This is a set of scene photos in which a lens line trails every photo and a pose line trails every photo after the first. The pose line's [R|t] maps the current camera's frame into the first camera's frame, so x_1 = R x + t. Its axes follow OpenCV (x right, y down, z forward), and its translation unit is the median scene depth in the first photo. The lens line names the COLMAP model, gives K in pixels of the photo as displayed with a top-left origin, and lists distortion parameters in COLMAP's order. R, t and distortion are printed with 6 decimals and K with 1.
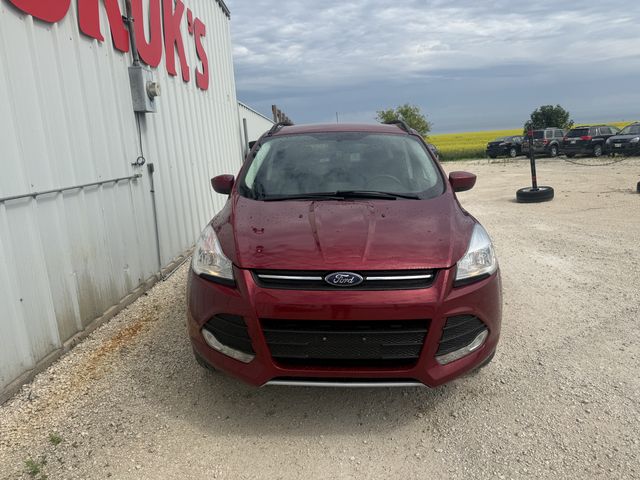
lens RADIAL K [[452.9, 0, 320.0], [0, 452.9, 240.0], [0, 0, 1]] dist [0.004116, -0.001380]
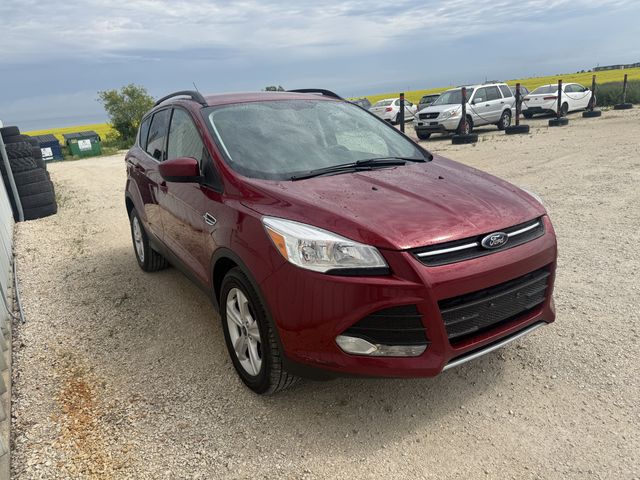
lens RADIAL K [[452.9, 0, 320.0], [0, 452.9, 240.0], [0, 0, 1]] dist [0.004116, -0.001380]
pose [[0.829878, -0.177740, 0.528877, -0.476407], [0.158086, 0.983963, 0.082623, -0.033441], [-0.535081, 0.015041, 0.844667, 0.226939]]
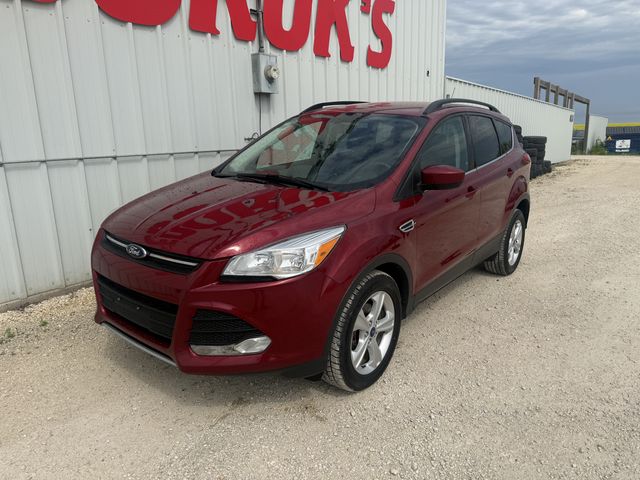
lens RADIAL K [[449.6, 0, 320.0], [0, 449.6, 240.0], [0, 0, 1]] dist [0.065698, -0.091654]
pose [[0.804761, 0.175202, -0.567154, 0.636383], [-0.145584, 0.984524, 0.097558, -0.070309], [0.575470, 0.004058, 0.817813, 0.210164]]
